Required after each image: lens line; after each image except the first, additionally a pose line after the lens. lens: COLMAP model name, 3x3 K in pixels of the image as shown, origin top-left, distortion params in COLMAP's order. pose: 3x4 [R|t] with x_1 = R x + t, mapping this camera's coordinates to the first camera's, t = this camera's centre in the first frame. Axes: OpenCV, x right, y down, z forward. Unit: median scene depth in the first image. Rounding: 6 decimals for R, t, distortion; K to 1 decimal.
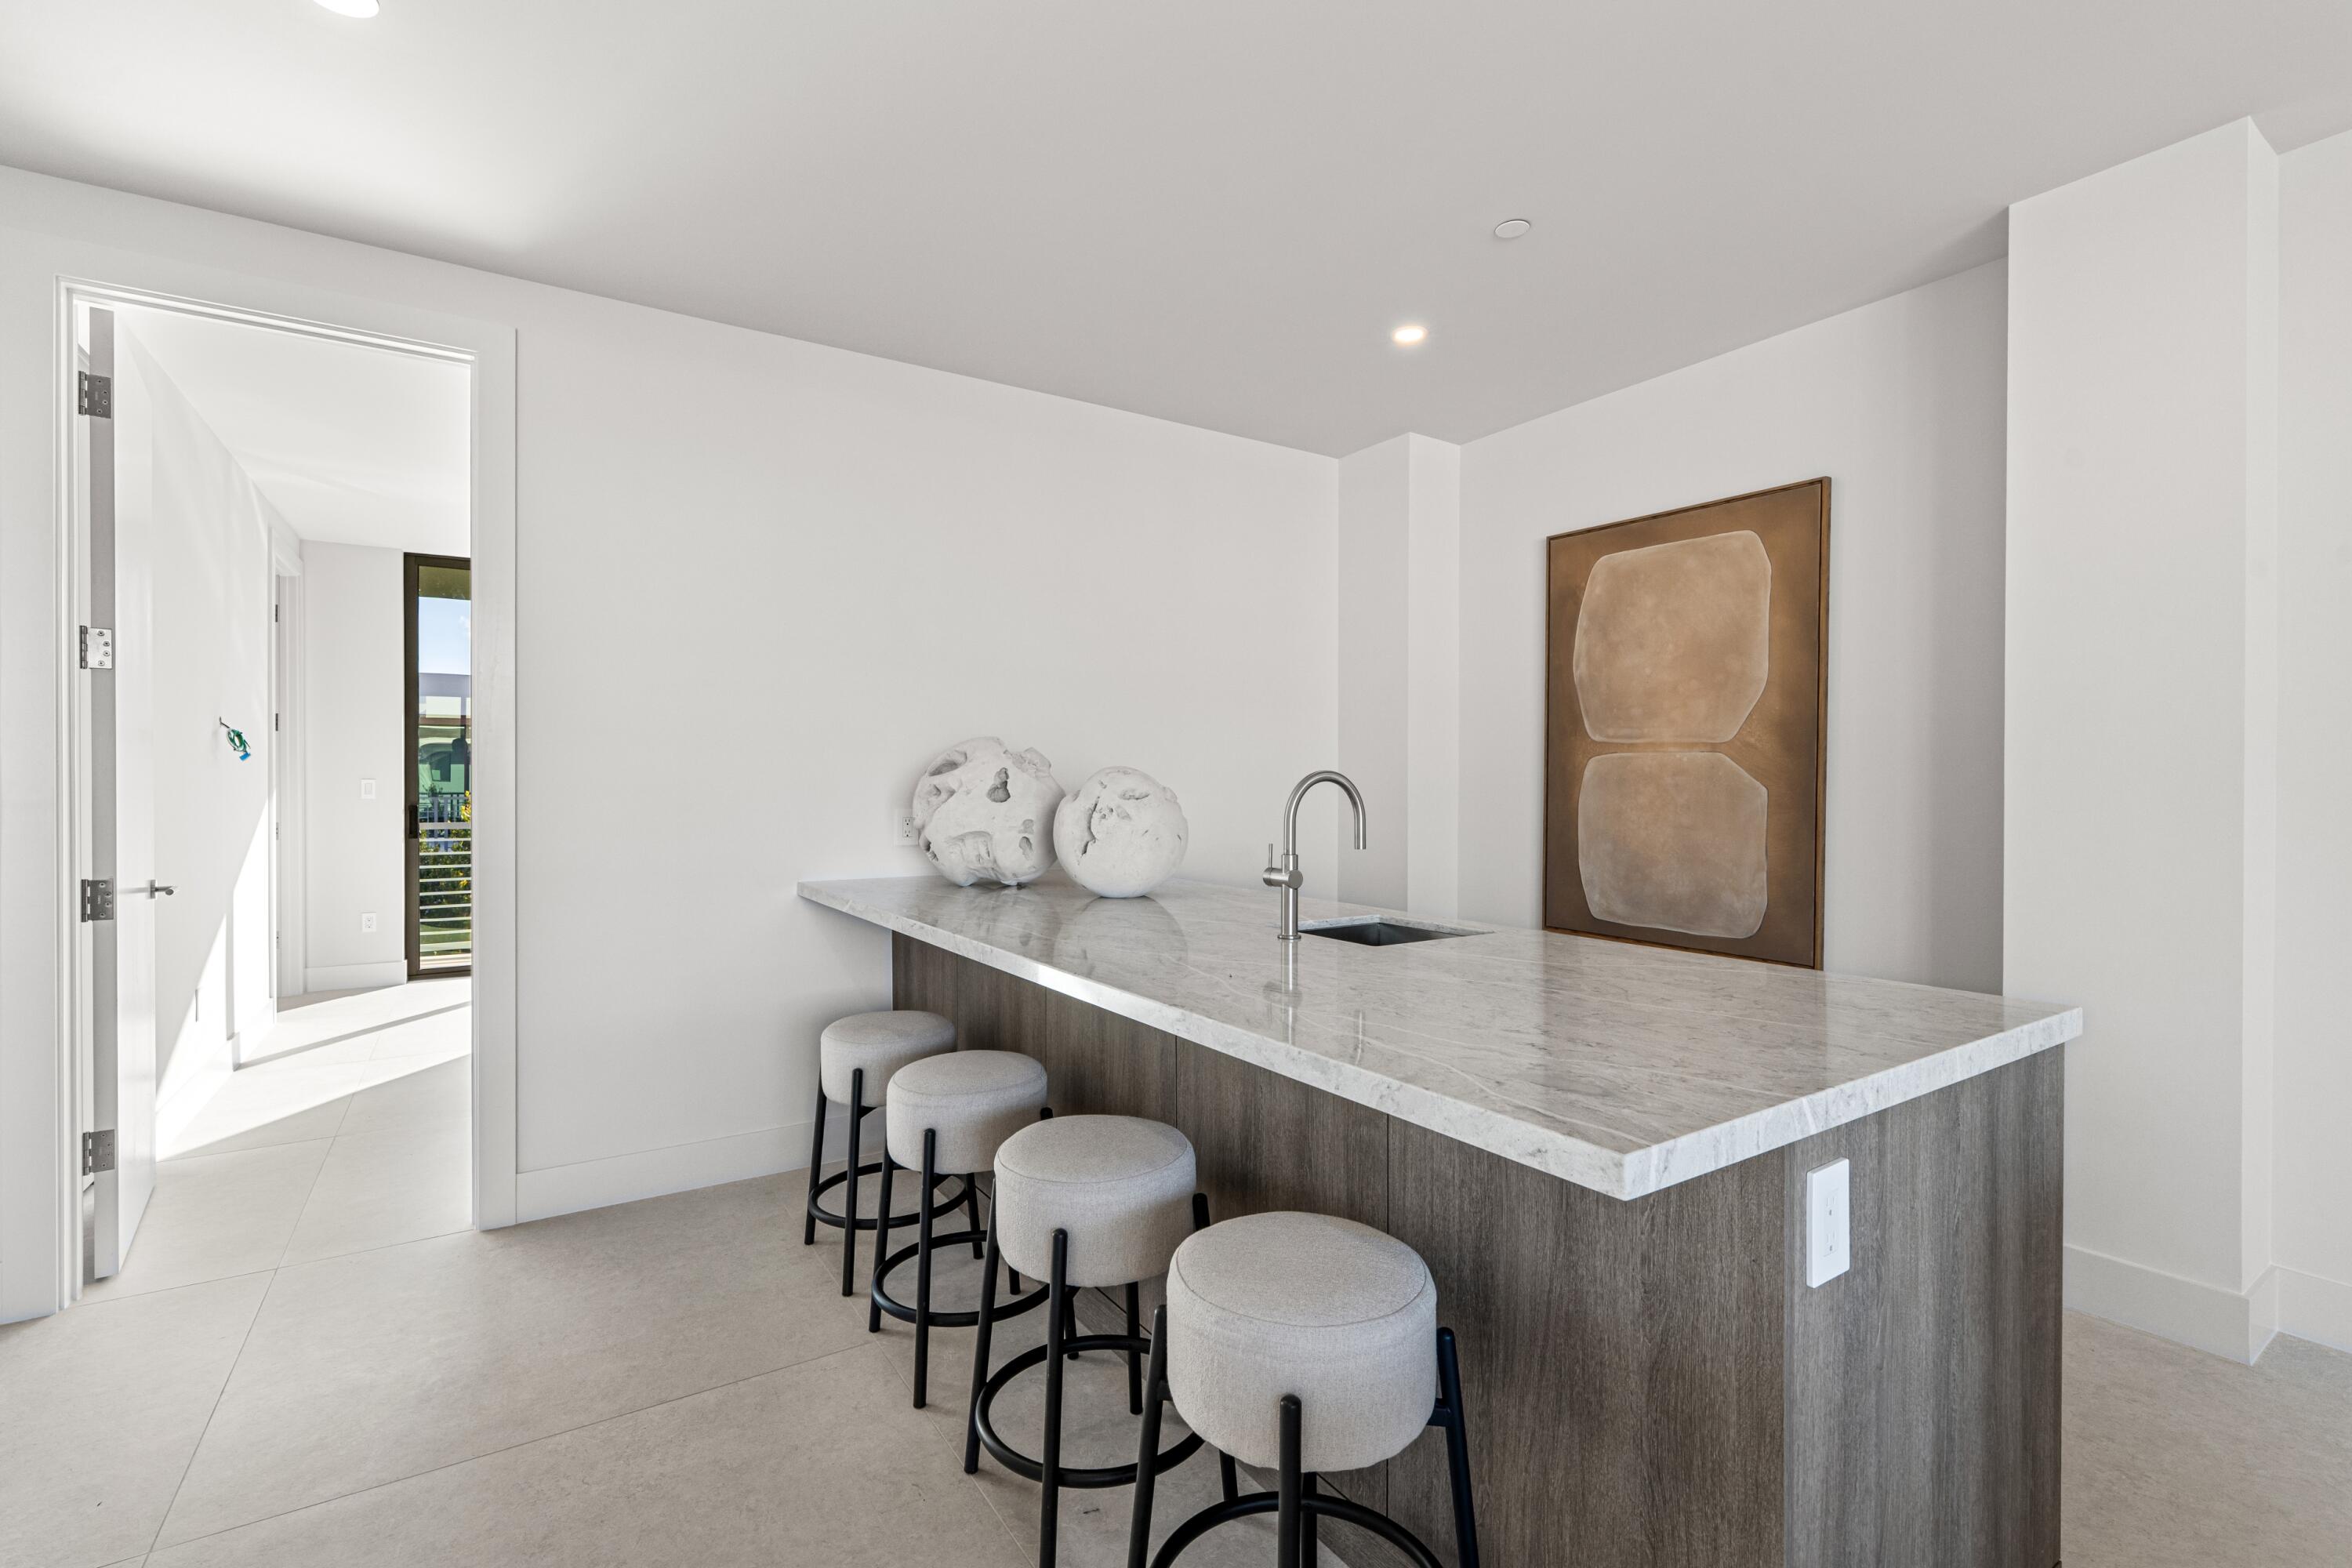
lens RADIAL K [[1059.6, 0, 1175.6], [0, 1059.6, 773.6], [0, 0, 1]] dist [-0.005630, -0.000232]
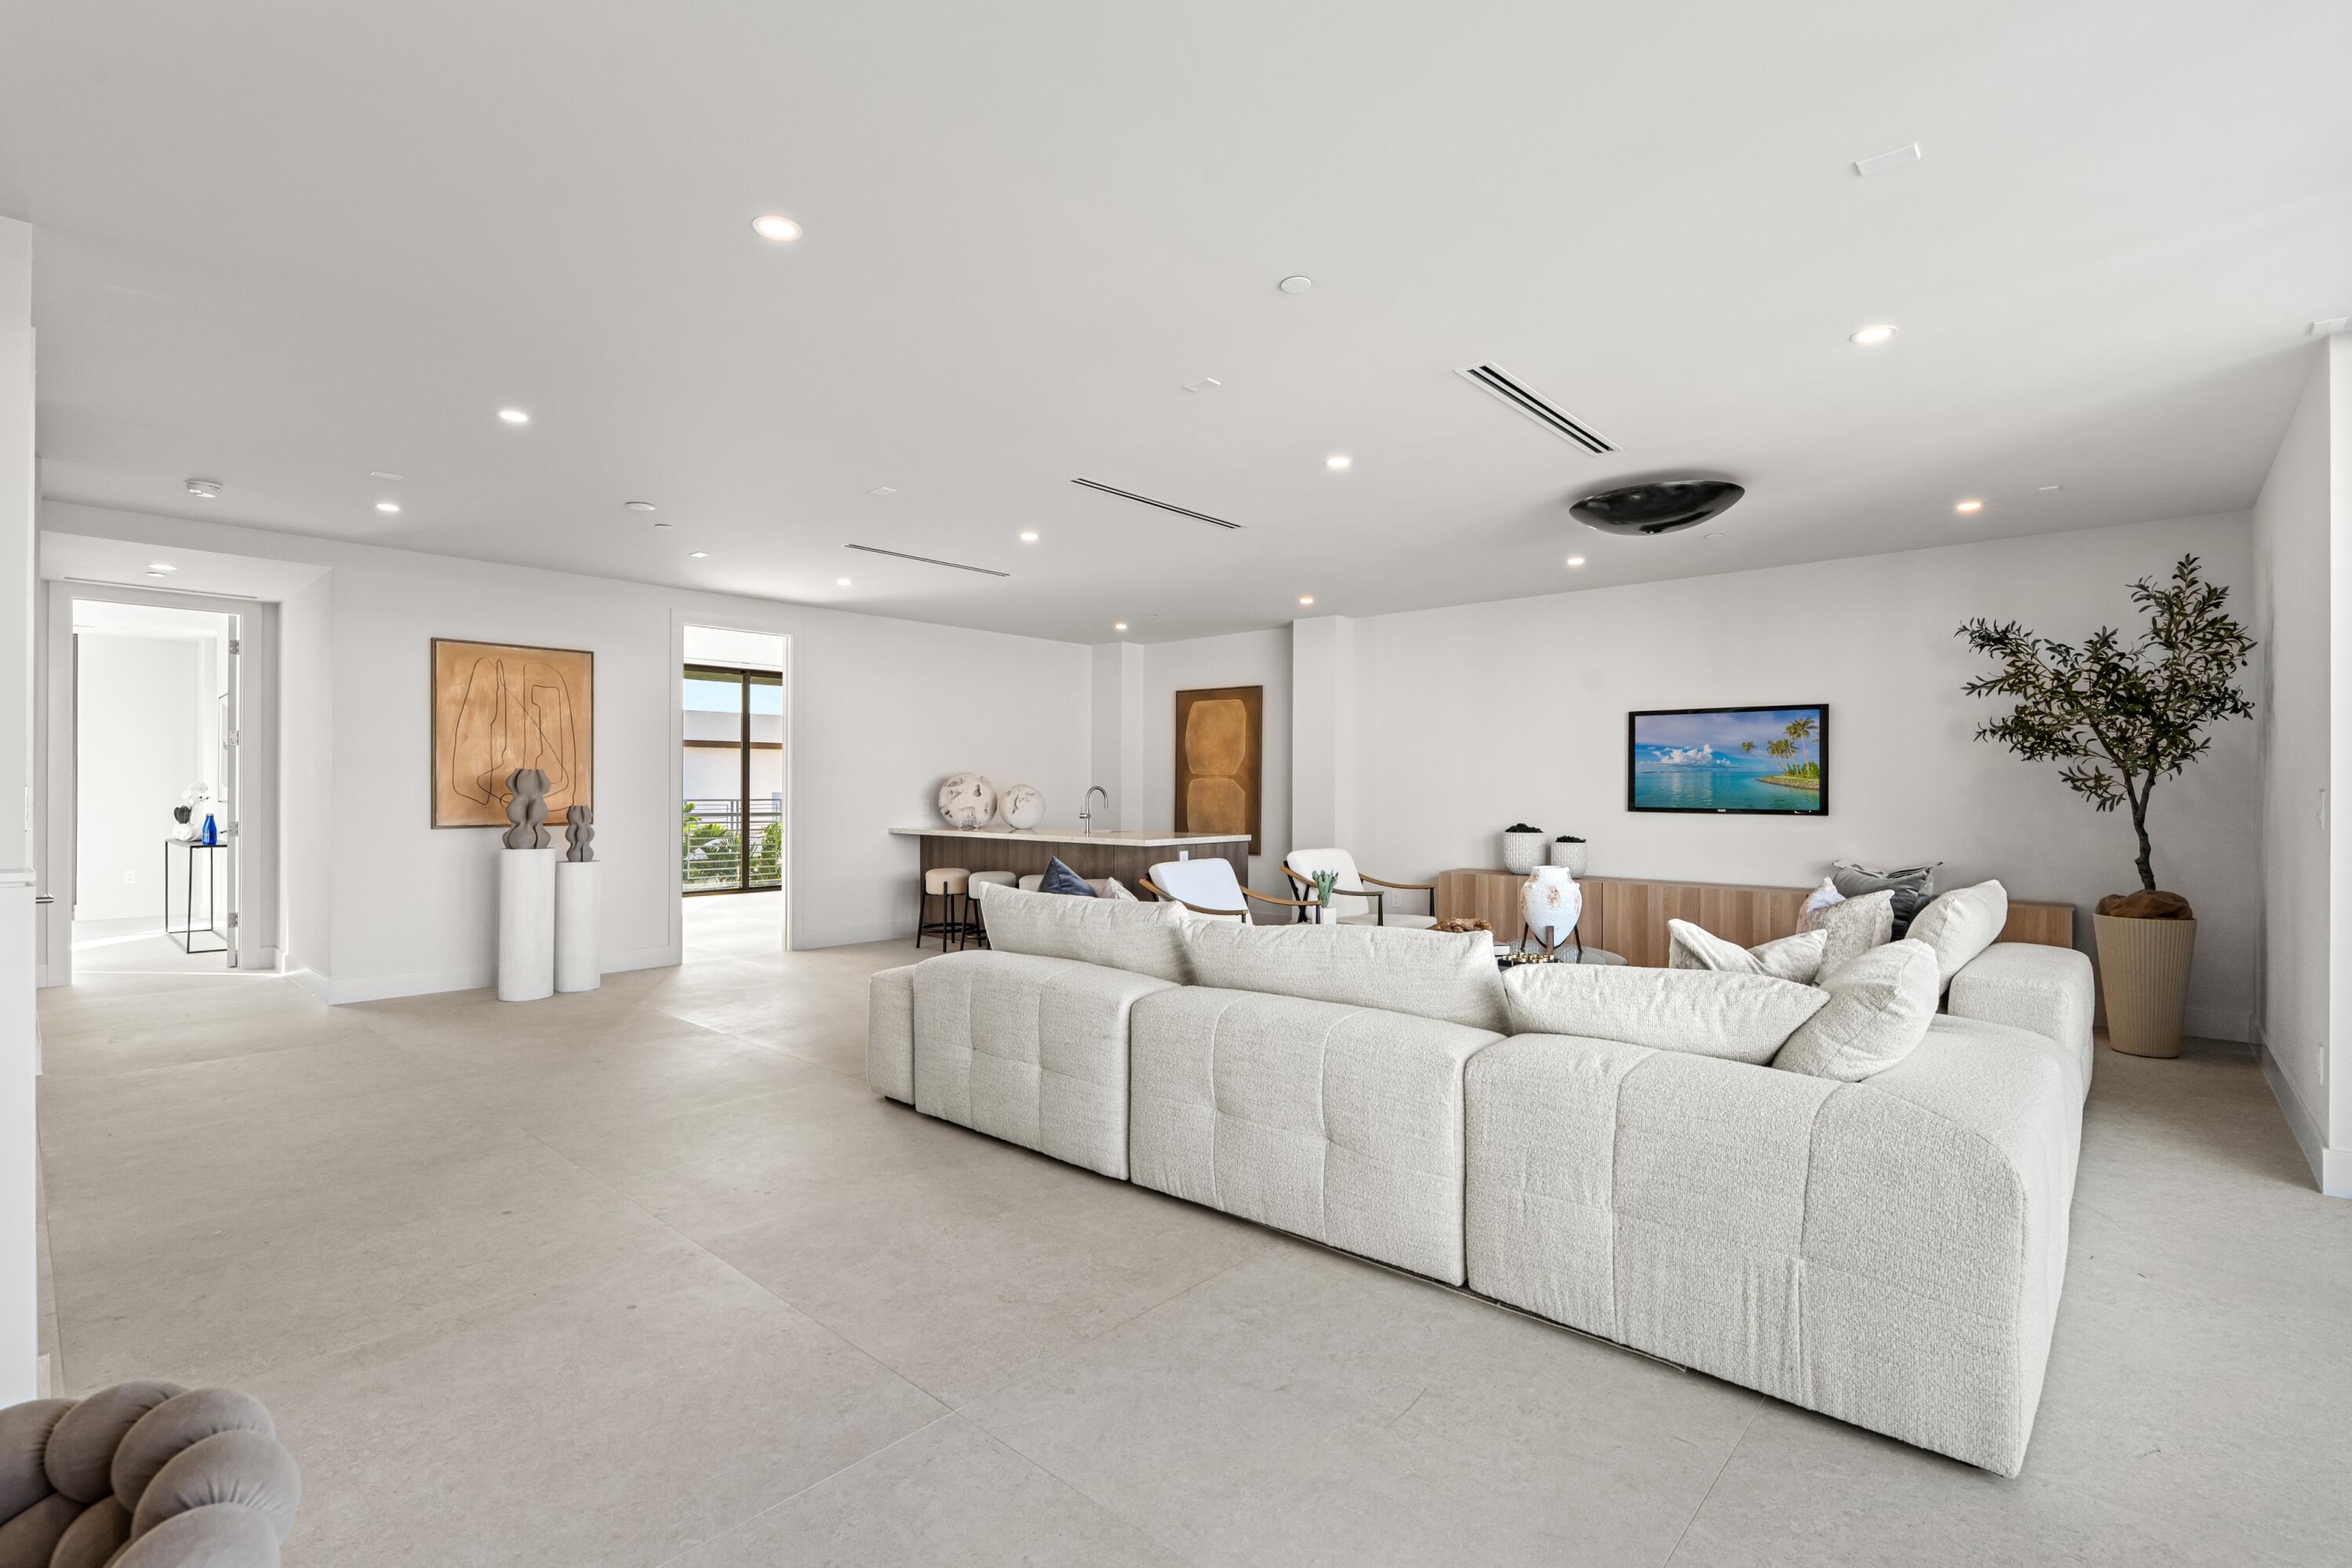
lens RADIAL K [[1059.6, 0, 1169.4], [0, 1059.6, 780.2], [0, 0, 1]] dist [-0.005630, -0.000232]
pose [[0.967854, 0.003162, 0.251491, -0.332053], [-0.002421, 0.999992, -0.003257, -0.006582], [-0.251500, 0.002543, 0.967854, -1.609851]]
